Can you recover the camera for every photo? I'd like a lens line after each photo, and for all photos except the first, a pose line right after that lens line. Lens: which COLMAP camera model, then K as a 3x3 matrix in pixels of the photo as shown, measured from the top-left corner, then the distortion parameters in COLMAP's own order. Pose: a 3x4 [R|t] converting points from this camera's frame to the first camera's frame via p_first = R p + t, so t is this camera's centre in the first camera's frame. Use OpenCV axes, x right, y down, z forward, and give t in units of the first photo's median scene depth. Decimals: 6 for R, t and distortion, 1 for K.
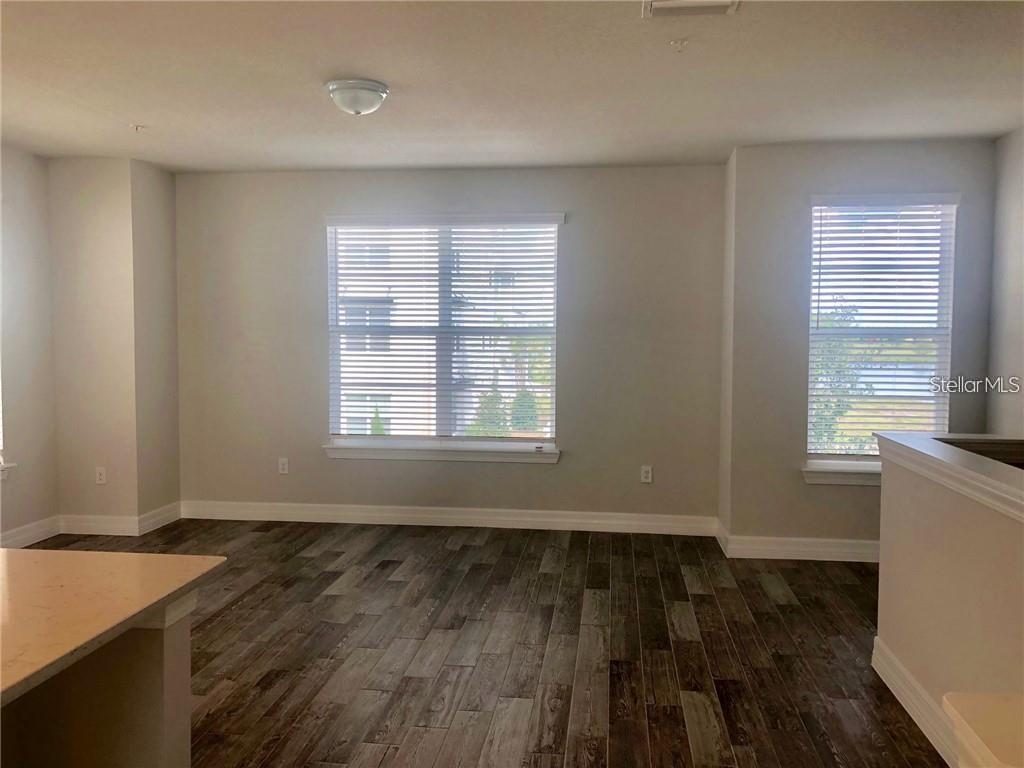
lens RADIAL K [[835.3, 0, 508.3], [0, 835.3, 382.2], [0, 0, 1]] dist [0.048467, -0.055420]
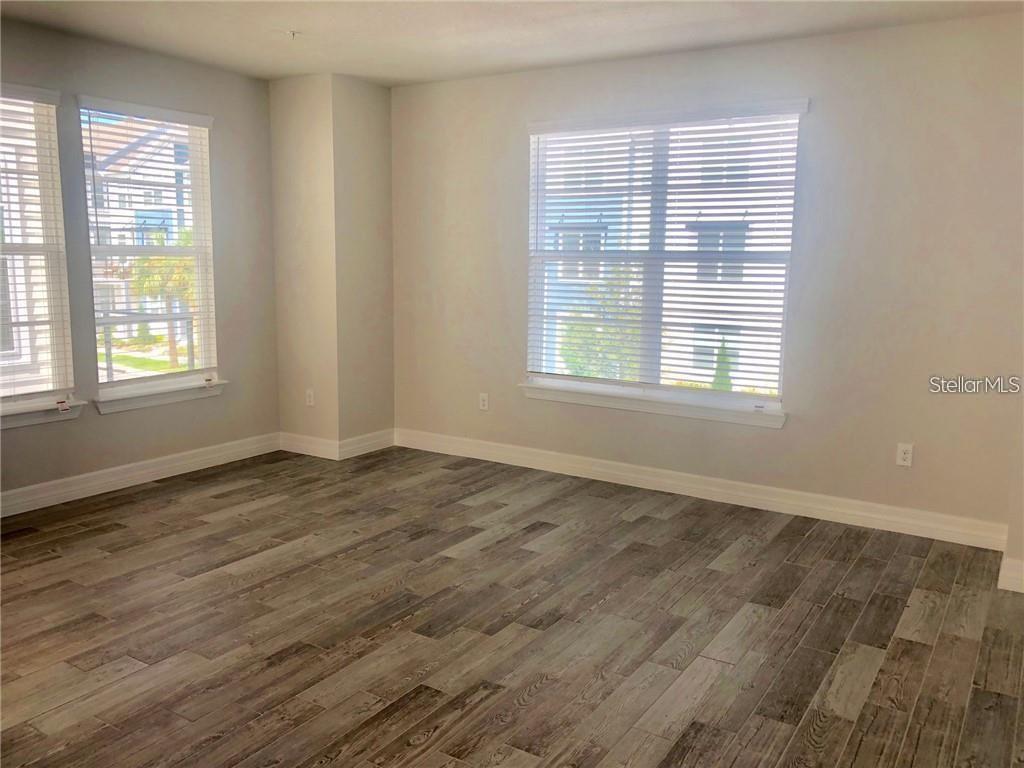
lens RADIAL K [[835.3, 0, 509.8], [0, 835.3, 387.3], [0, 0, 1]] dist [0.048467, -0.055420]
pose [[0.903918, 0.073982, -0.421258, 0.185695], [-0.034229, 0.994280, 0.101169, -0.014326], [0.426333, -0.077030, 0.901280, 0.218709]]
